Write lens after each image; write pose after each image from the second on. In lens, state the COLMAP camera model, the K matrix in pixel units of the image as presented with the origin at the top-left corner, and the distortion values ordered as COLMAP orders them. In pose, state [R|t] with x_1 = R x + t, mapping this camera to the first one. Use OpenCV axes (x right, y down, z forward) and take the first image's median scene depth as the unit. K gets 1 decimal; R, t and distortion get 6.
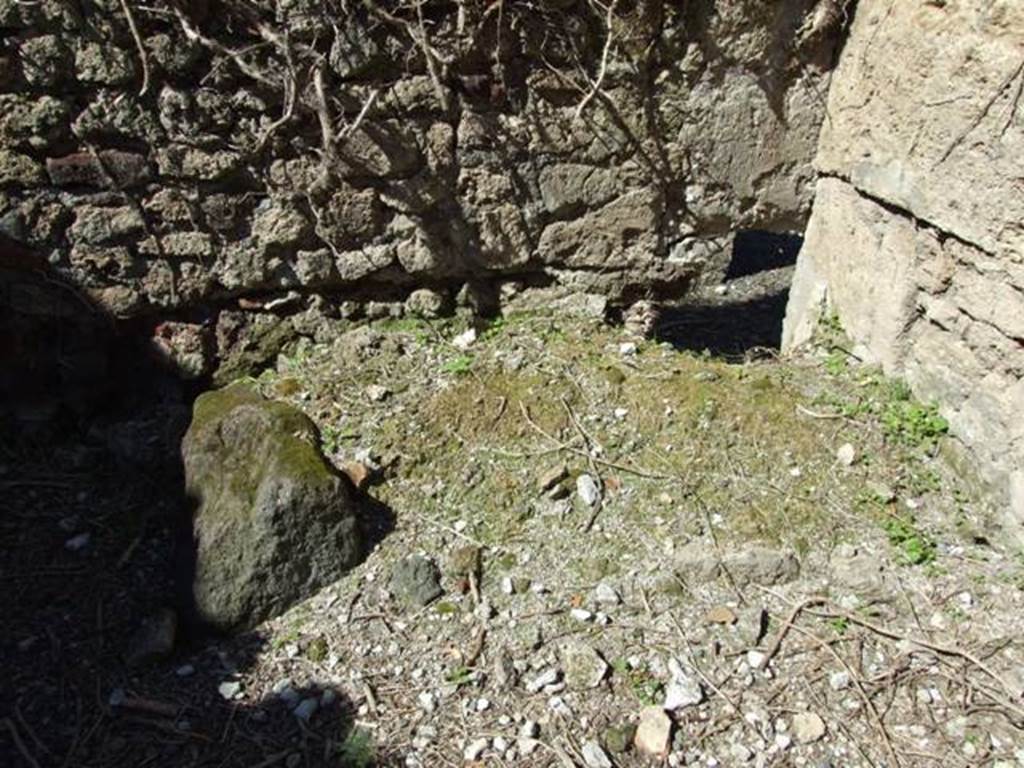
lens RADIAL K [[825.2, 0, 509.5], [0, 825.2, 376.2], [0, 0, 1]] dist [-0.055304, 0.062795]
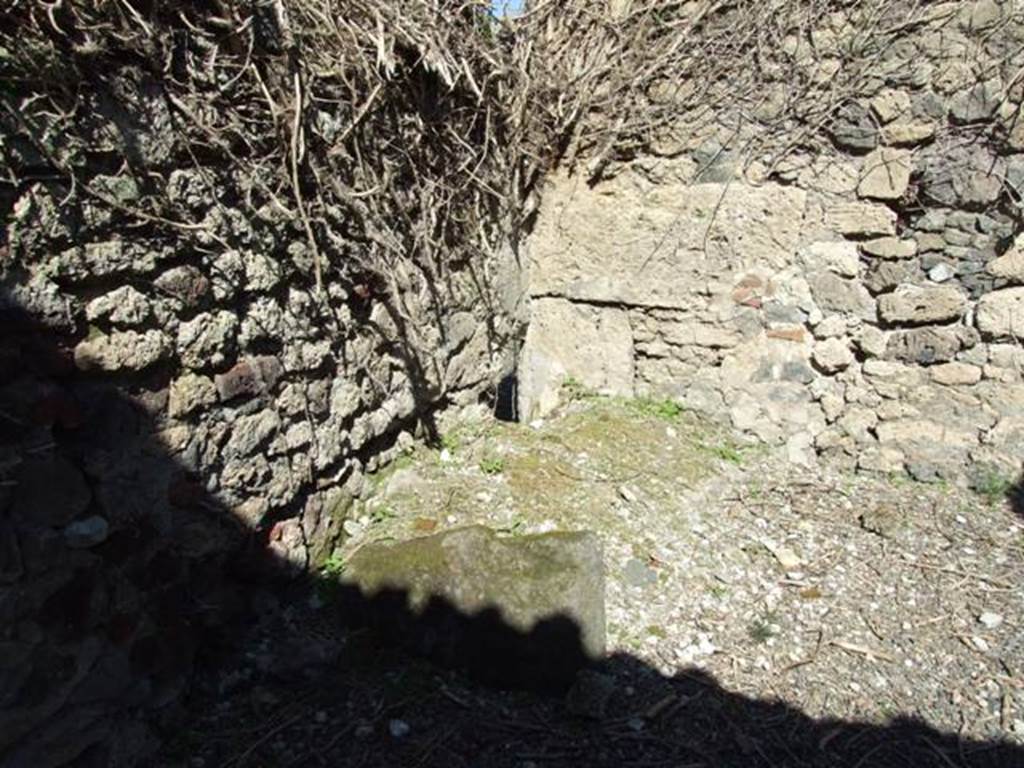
lens RADIAL K [[825.2, 0, 509.5], [0, 825.2, 376.2], [0, 0, 1]] dist [-0.055304, 0.062795]
pose [[0.539934, -0.211175, 0.814786, -1.053138], [0.379993, 0.924911, -0.012092, -0.114350], [-0.751051, 0.316142, 0.579635, 0.178514]]
